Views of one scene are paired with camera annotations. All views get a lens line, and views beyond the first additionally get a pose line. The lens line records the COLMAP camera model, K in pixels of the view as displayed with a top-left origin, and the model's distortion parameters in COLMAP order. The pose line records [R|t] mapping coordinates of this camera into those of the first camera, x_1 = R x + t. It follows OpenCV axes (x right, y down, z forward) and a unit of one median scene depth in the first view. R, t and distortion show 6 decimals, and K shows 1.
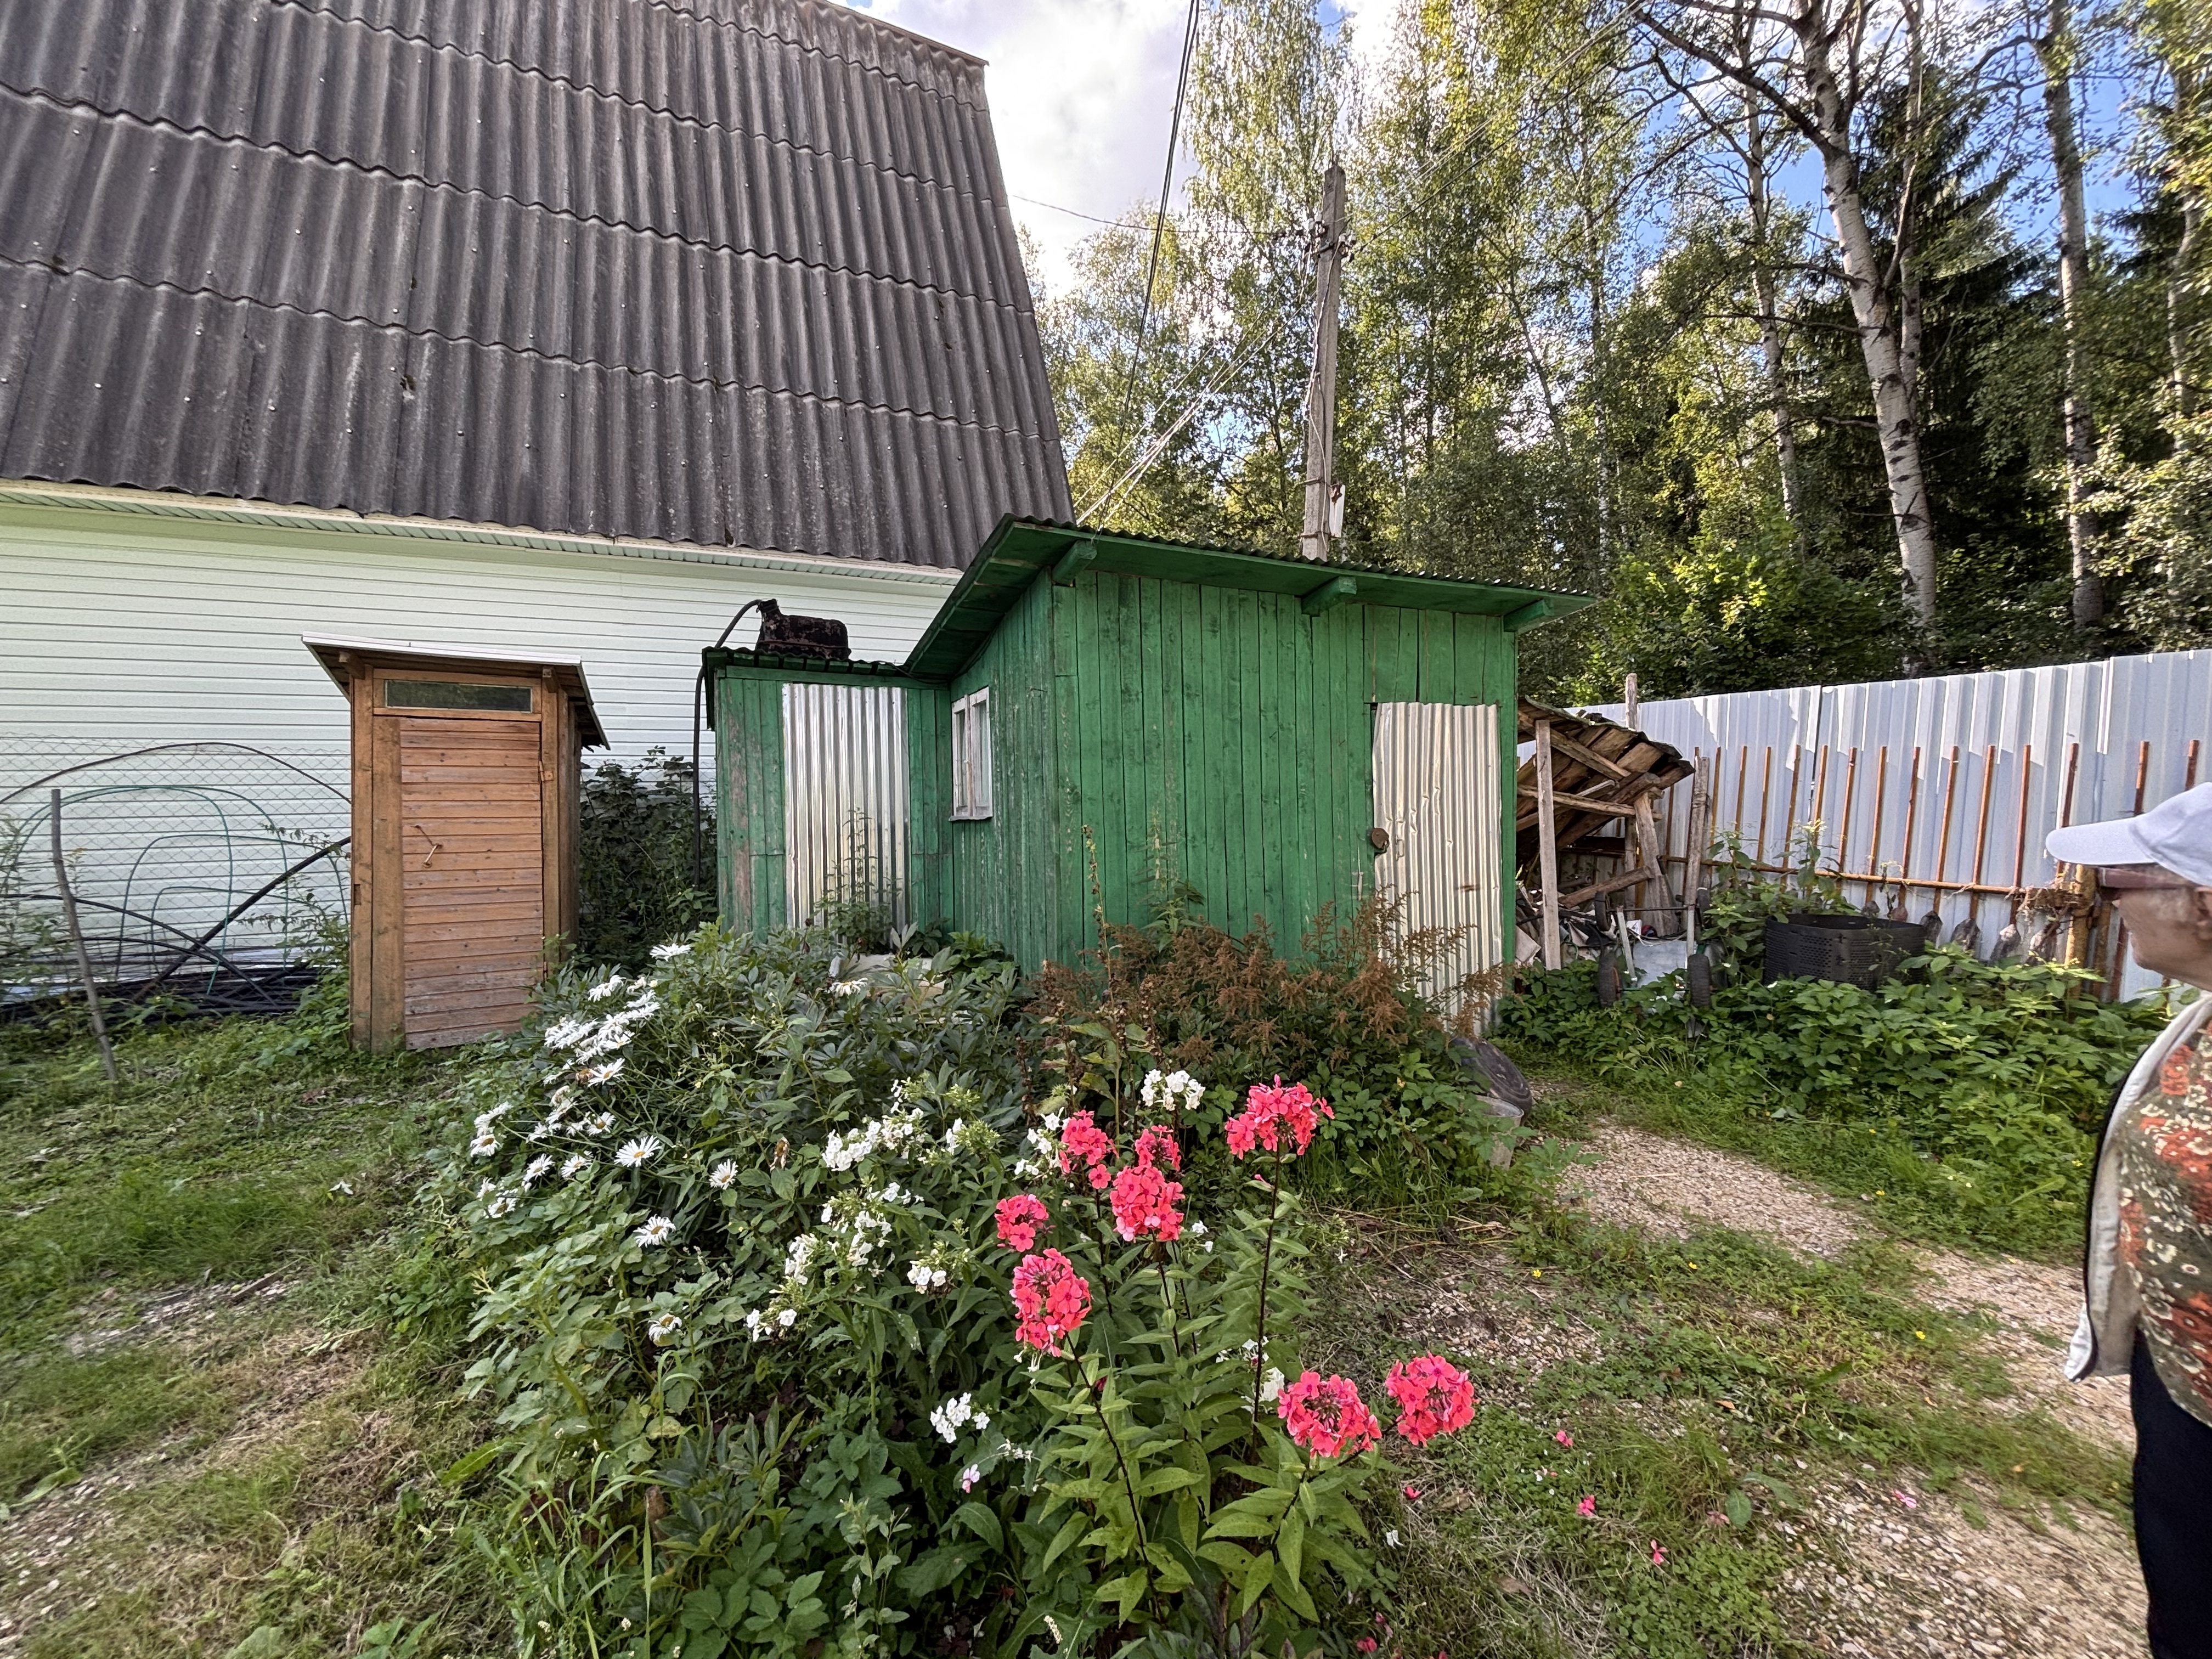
lens RADIAL K [[890.6, 0, 1103.3], [0, 890.6, 829.9], [0, 0, 1]] dist [-0.000261, -0.000090]
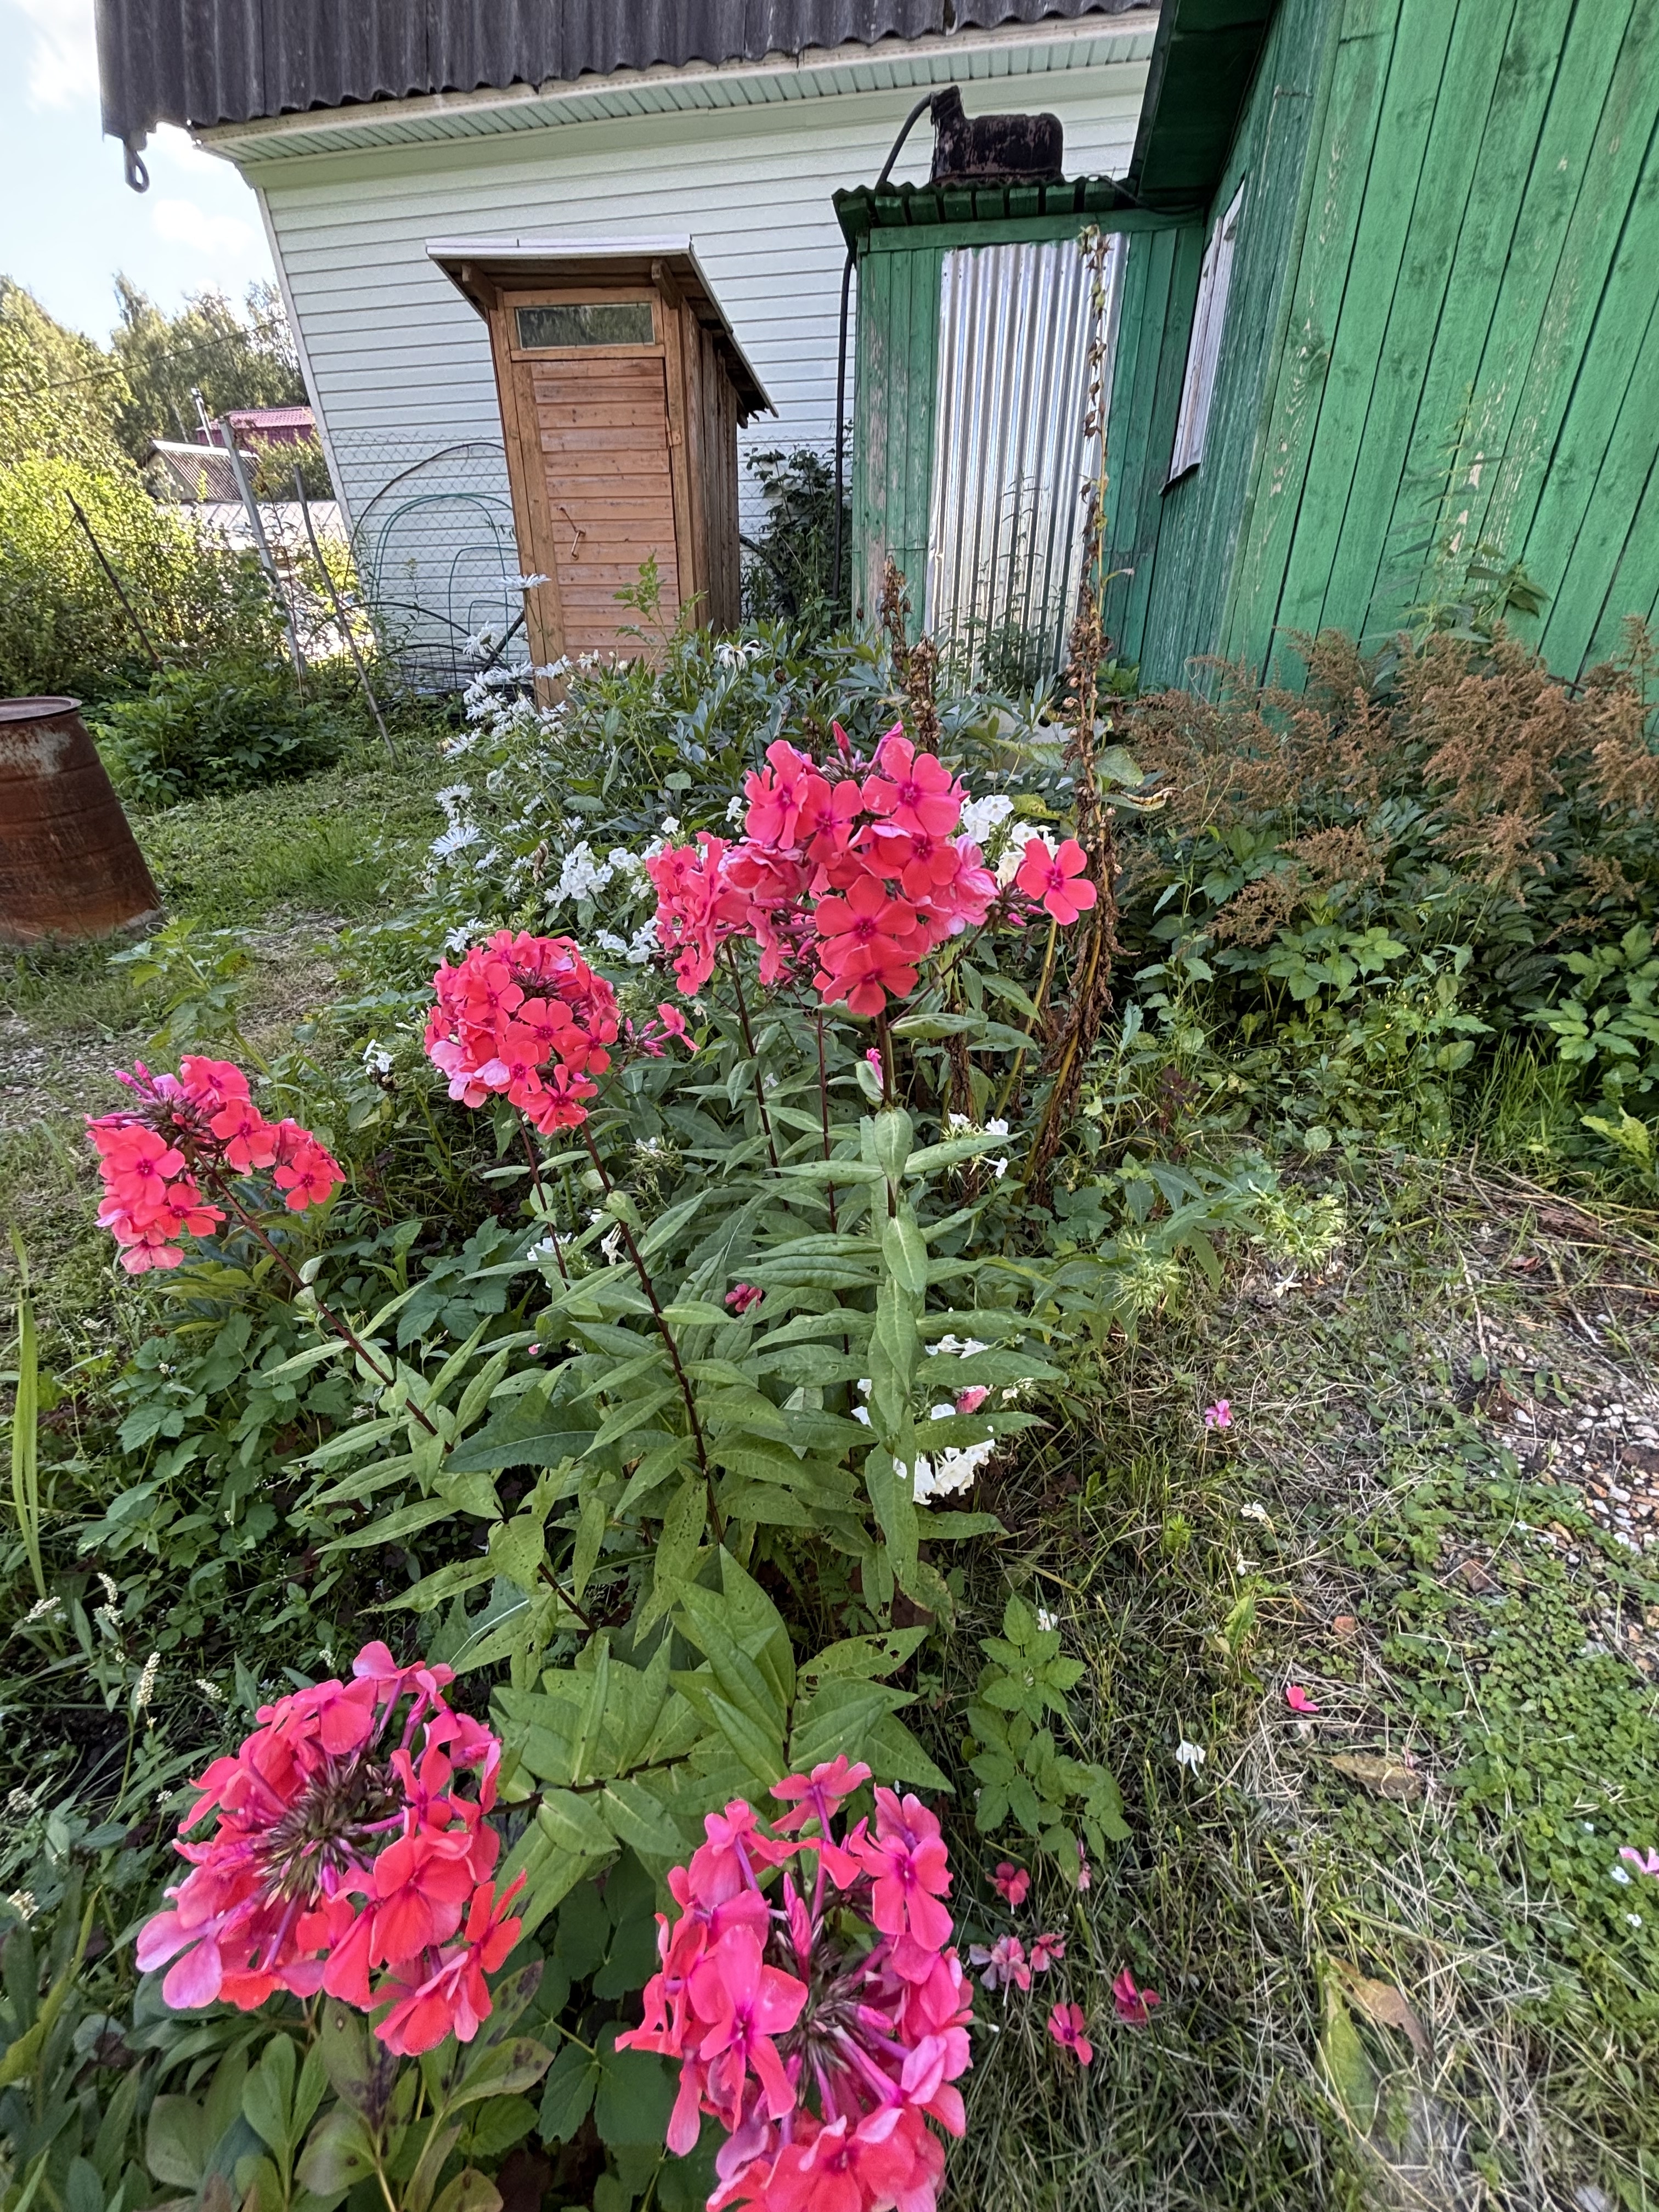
lens RADIAL K [[890.6, 0, 826.4], [0, 890.6, 1110.6], [0, 0, 1]] dist [-0.000261, -0.000090]
pose [[0.818409, 0.294268, -0.493571, 0.093571], [-0.012089, 0.867556, 0.497192, 0.066803], [0.574508, -0.400940, 0.713573, 0.207379]]
